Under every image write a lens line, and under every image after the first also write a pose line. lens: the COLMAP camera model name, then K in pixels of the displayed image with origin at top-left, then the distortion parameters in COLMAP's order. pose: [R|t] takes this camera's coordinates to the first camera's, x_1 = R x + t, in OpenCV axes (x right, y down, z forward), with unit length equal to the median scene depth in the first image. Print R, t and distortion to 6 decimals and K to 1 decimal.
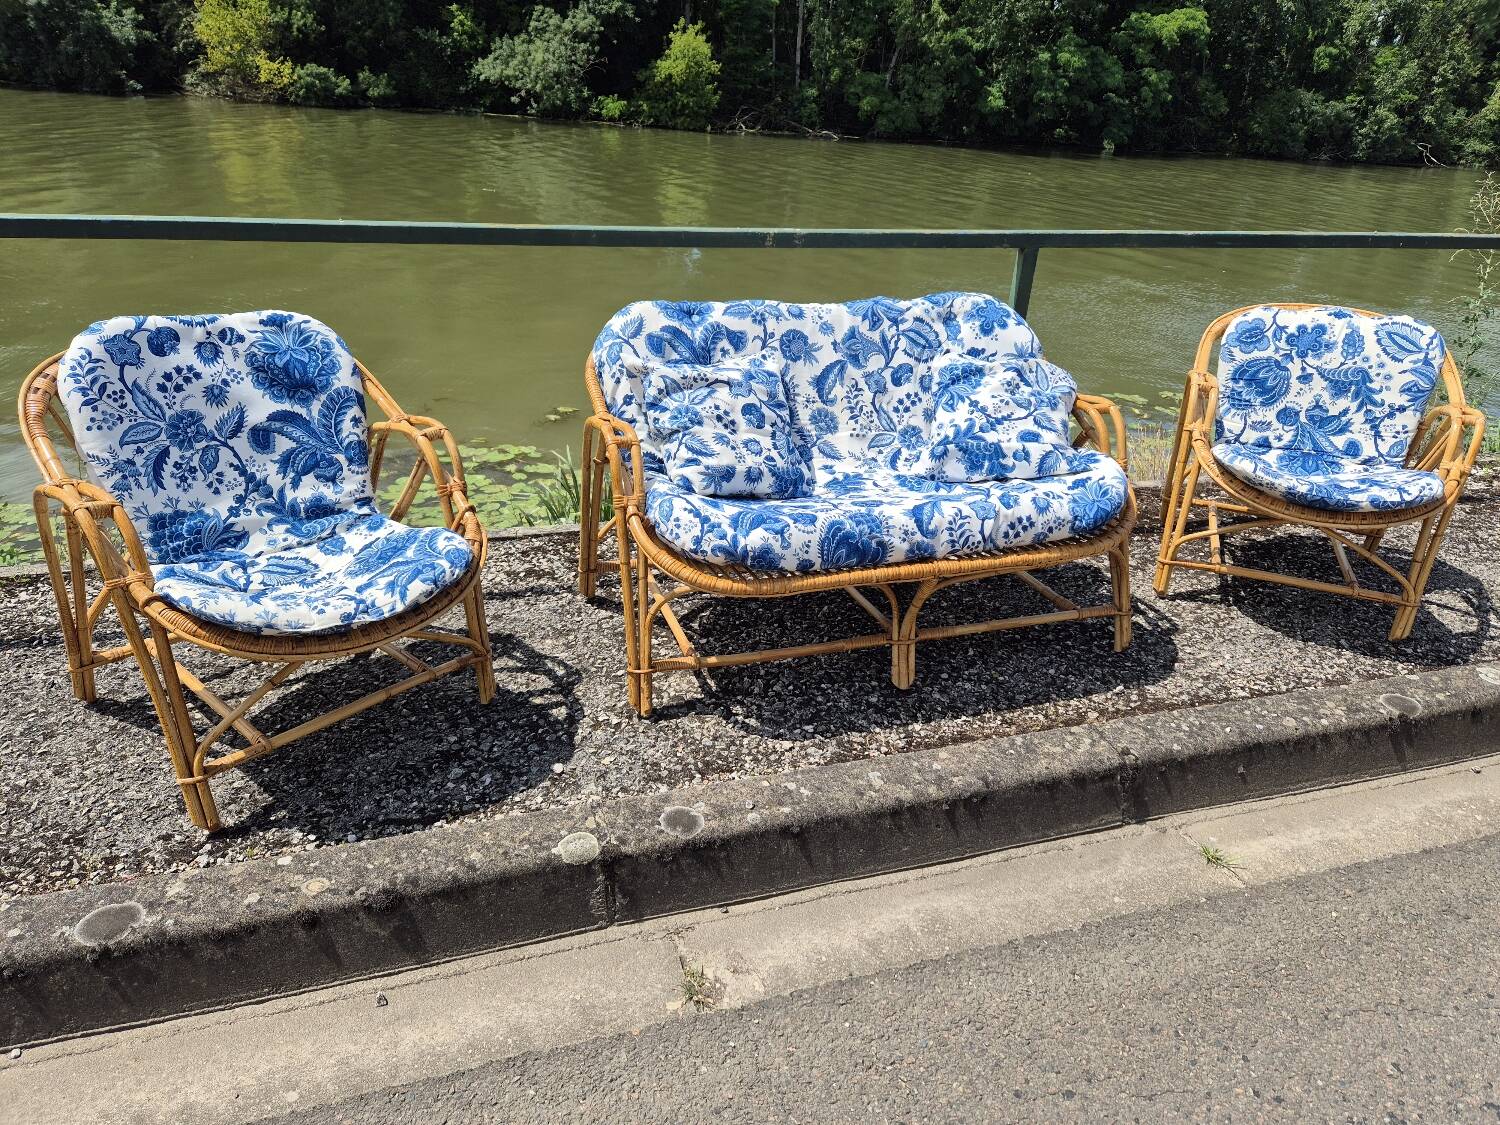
lens RADIAL K [[1000.3, 0, 762.7], [0, 1000.3, 563.0], [0, 0, 1]] dist [0.075860, -0.059751]
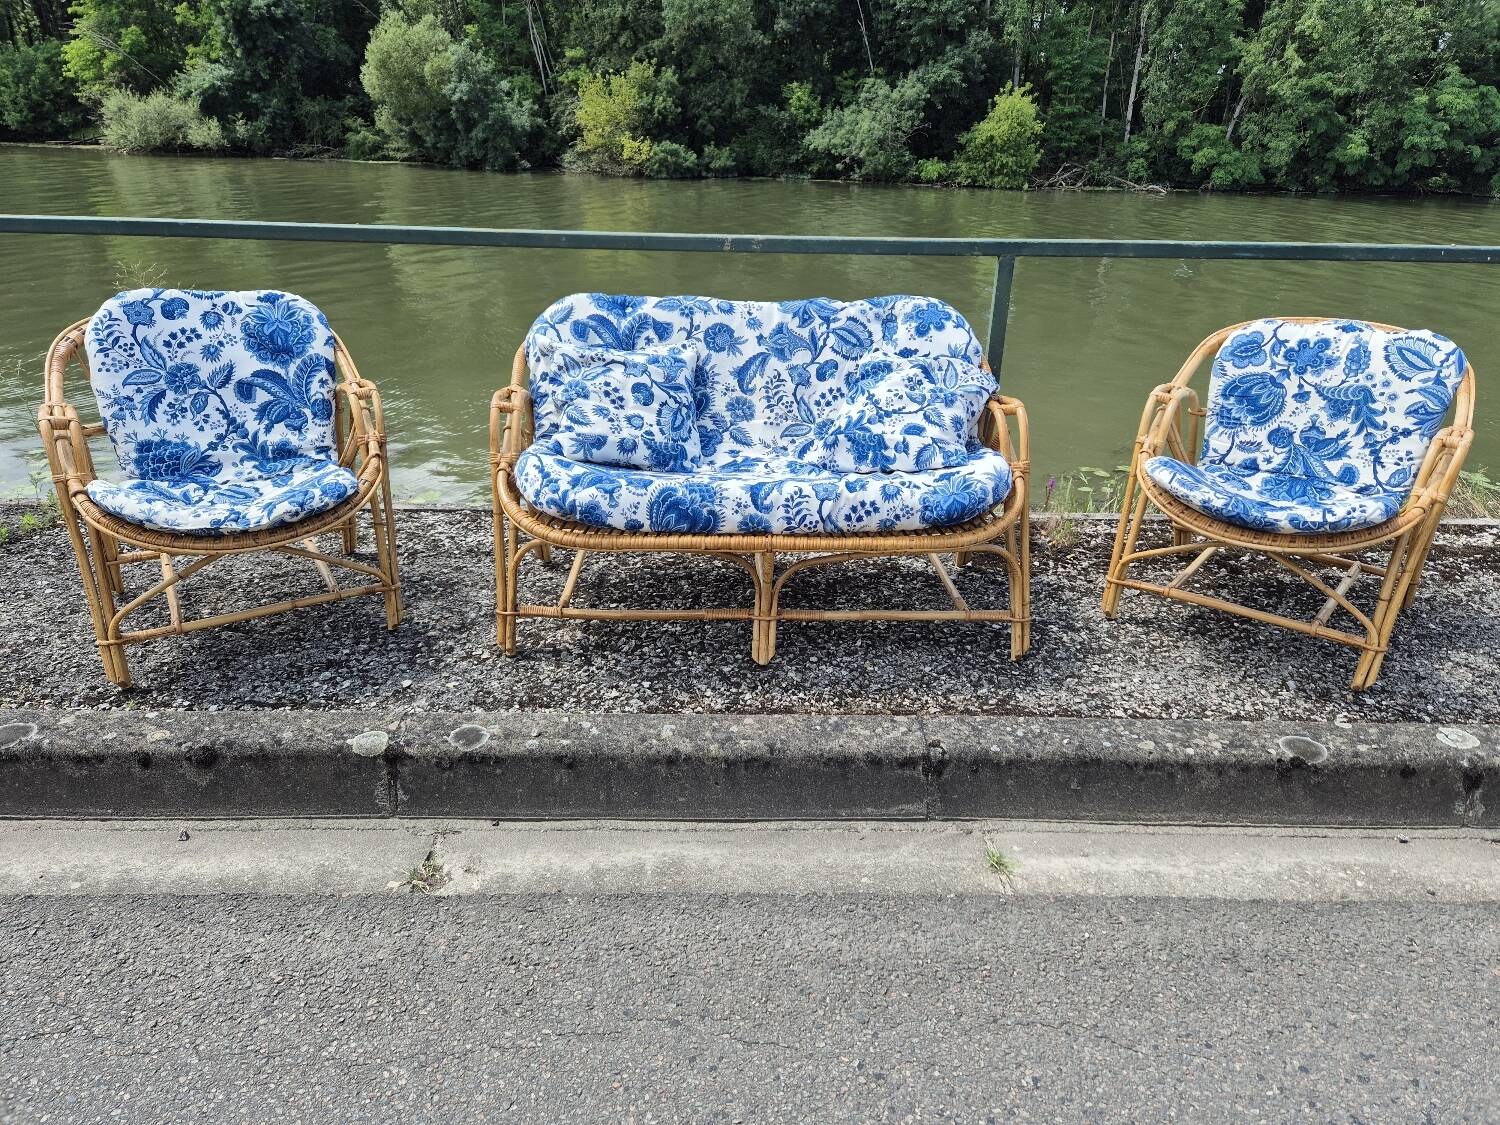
lens RADIAL K [[997.1, 0, 759.0], [0, 997.1, 548.4], [0, 0, 1]] dist [0.077363, -0.060046]
pose [[0.954352, 0.082878, -0.286956, 0.418145], [-0.101176, 0.993636, -0.049511, 0.058047], [0.281026, 0.076284, 0.956663, 0.008760]]
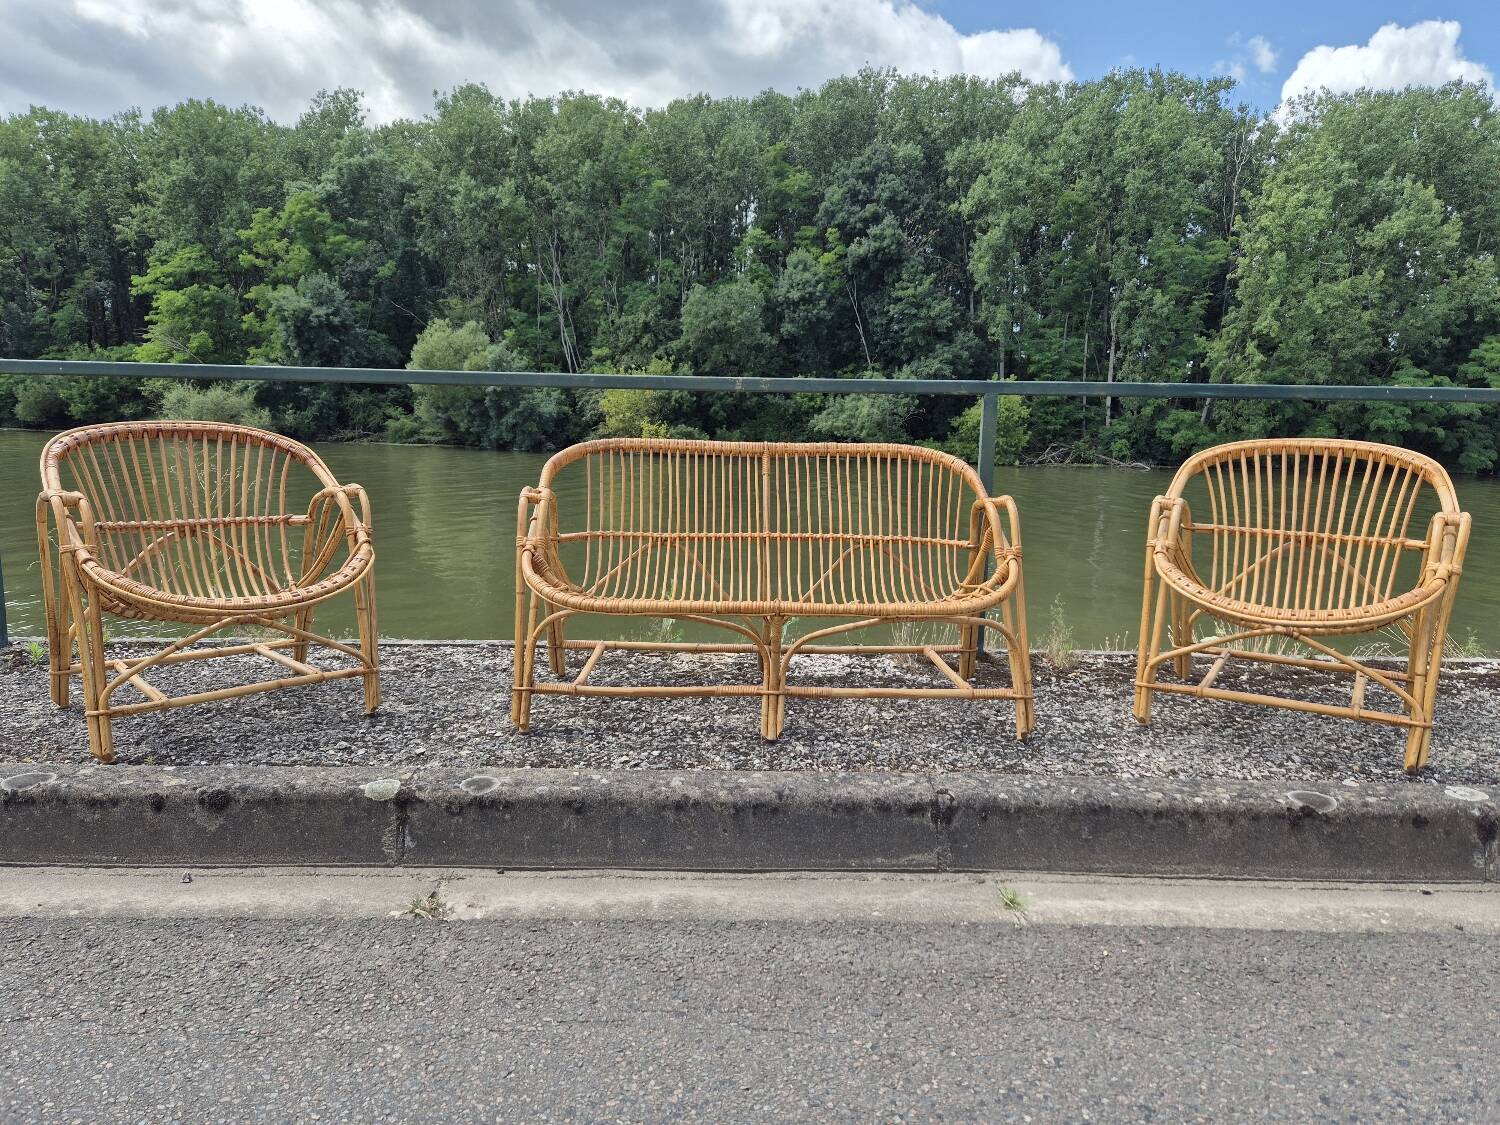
lens RADIAL K [[997.1, 0, 761.2], [0, 997.1, 554.7], [0, 0, 1]] dist [0.077363, -0.060046]
pose [[0.952459, 0.004926, -0.304625, 0.443158], [-0.101098, 0.948324, -0.300765, 0.254301], [0.287402, 0.317264, 0.903739, -0.003940]]
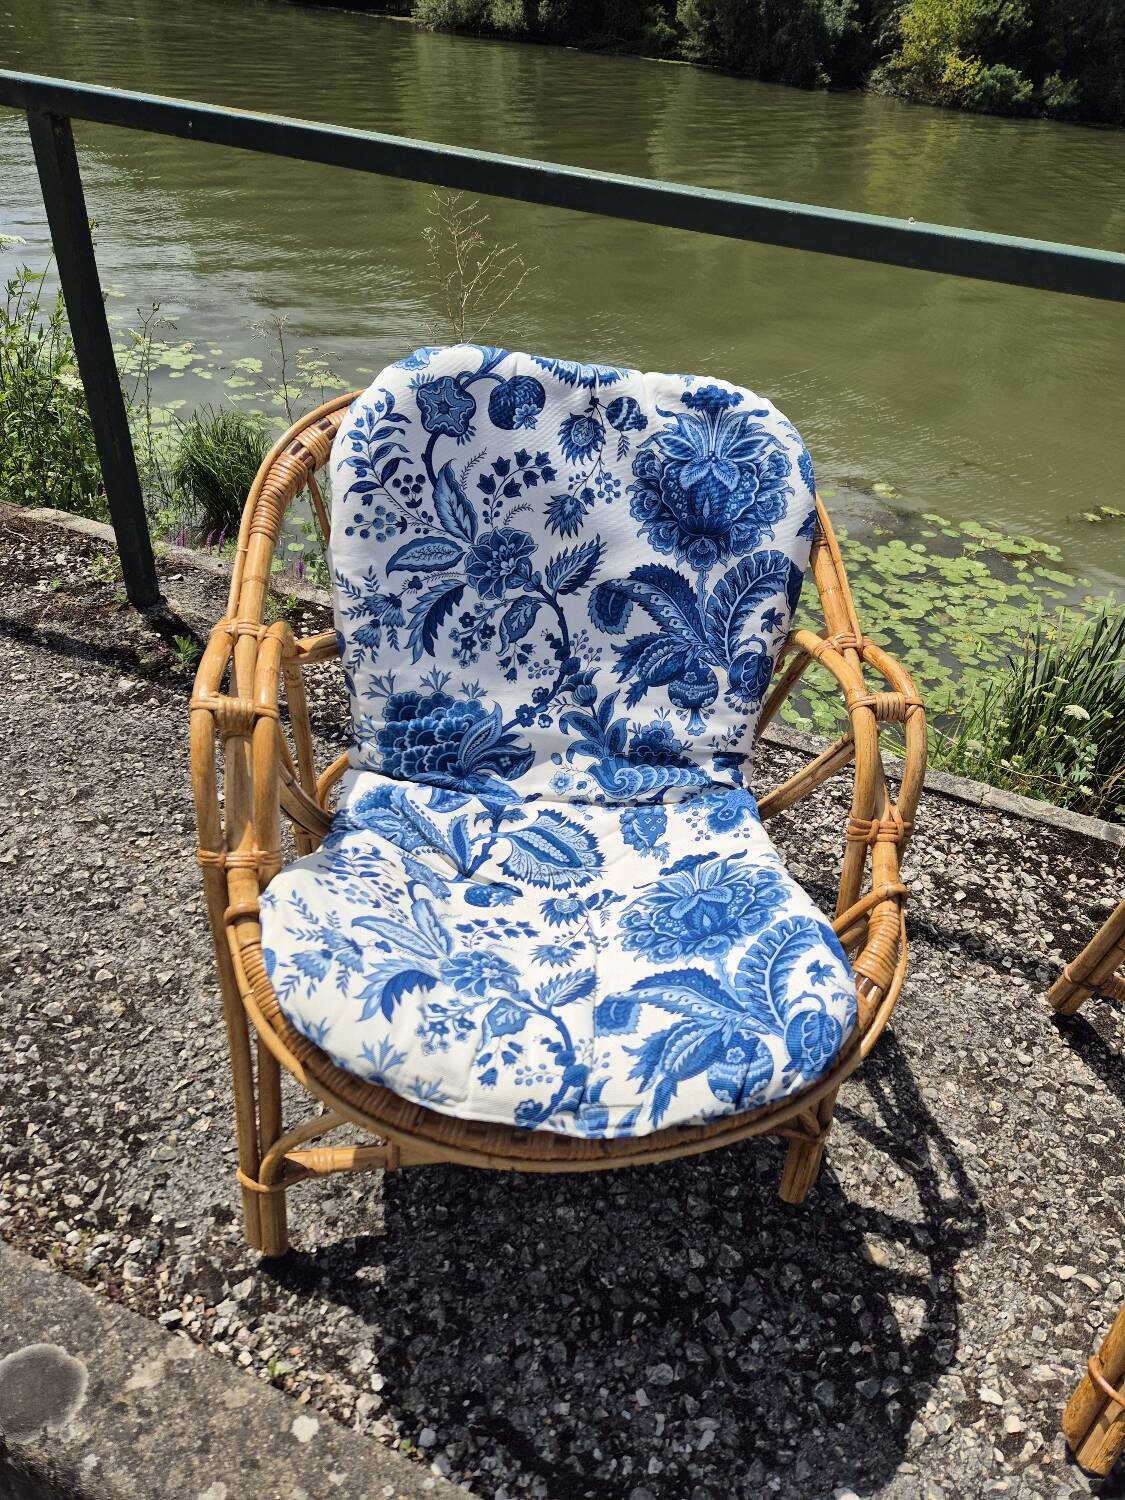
lens RADIAL K [[1000.3, 0, 582.5], [0, 1000.3, 747.1], [0, 0, 1]] dist [0.075860, -0.059751]
pose [[0.759925, 0.399122, -0.513045, -0.165460], [-0.328986, 0.916893, 0.226000, -0.151038], [0.560609, -0.002958, 0.828076, 0.467265]]
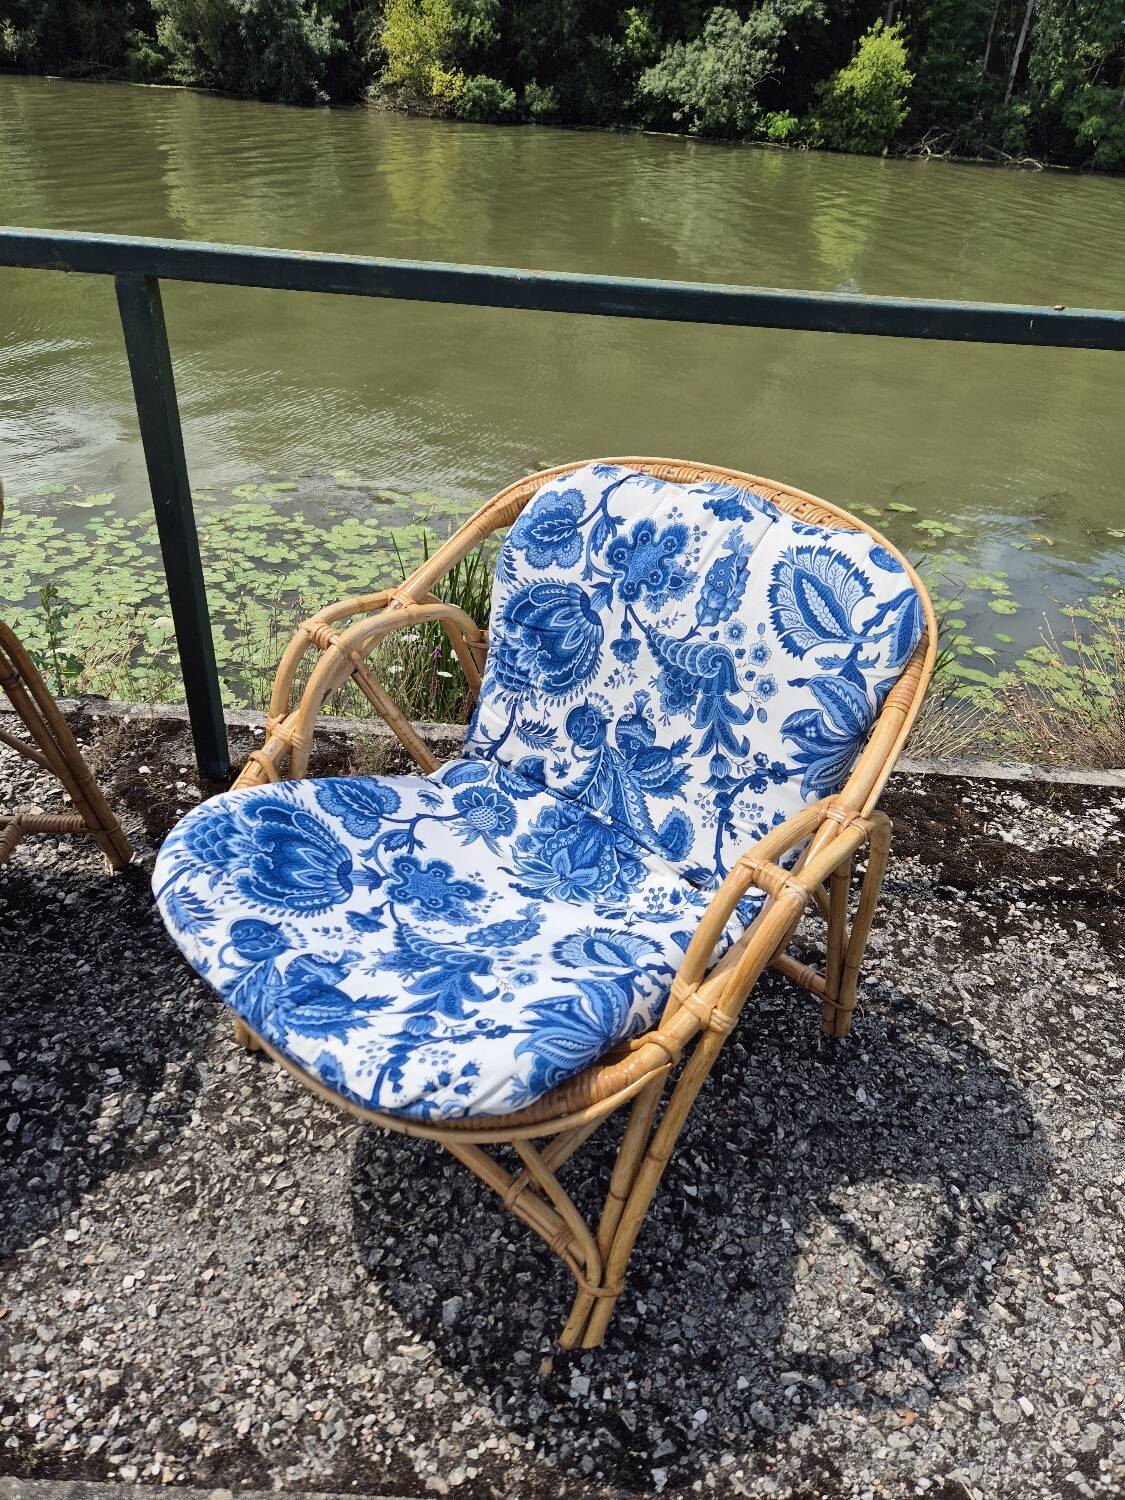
lens RADIAL K [[1000.3, 0, 553.4], [0, 1000.3, 743.2], [0, 0, 1]] dist [0.075860, -0.059751]
pose [[0.941685, 0.190189, -0.277592, 0.769788], [-0.155507, 0.977543, 0.142222, -0.241837], [0.298407, -0.090761, 0.950114, 0.718860]]
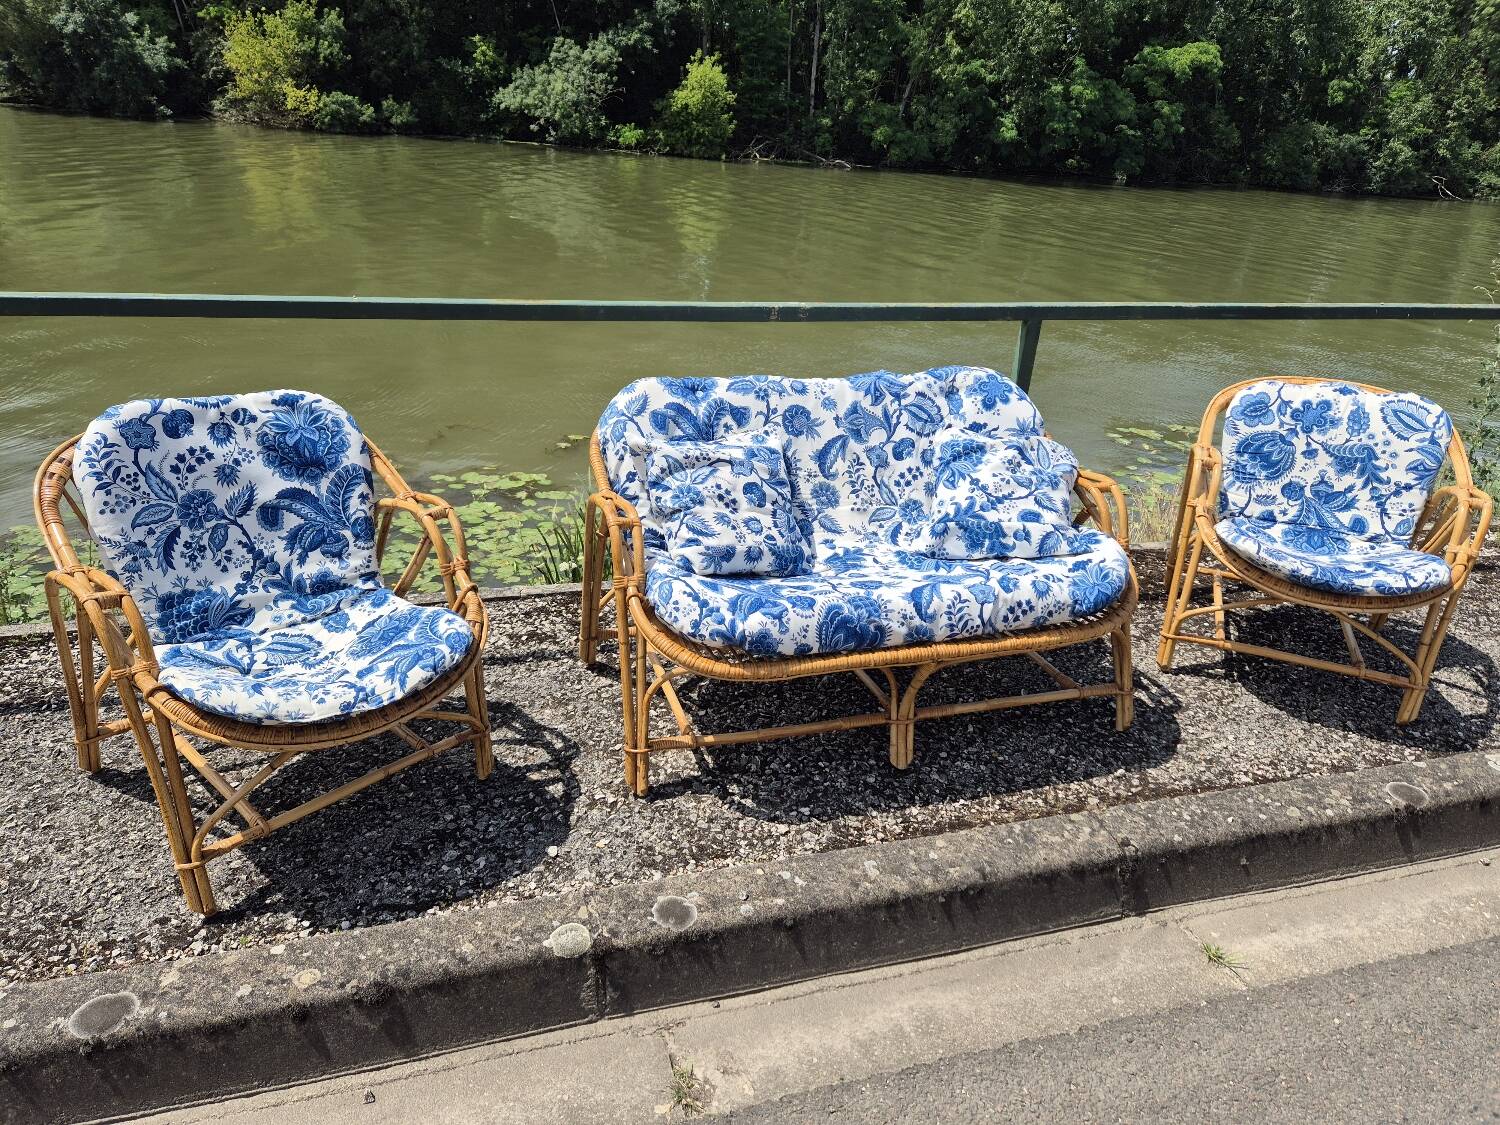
lens RADIAL K [[1000.3, 0, 751.6], [0, 1000.3, 555.4], [0, 0, 1]] dist [0.075860, -0.059751]
pose [[0.999705, 0.015143, -0.018975, 0.007451], [-0.015683, 0.999467, -0.028636, -0.054346], [0.018532, 0.028925, 0.999410, -0.004824]]
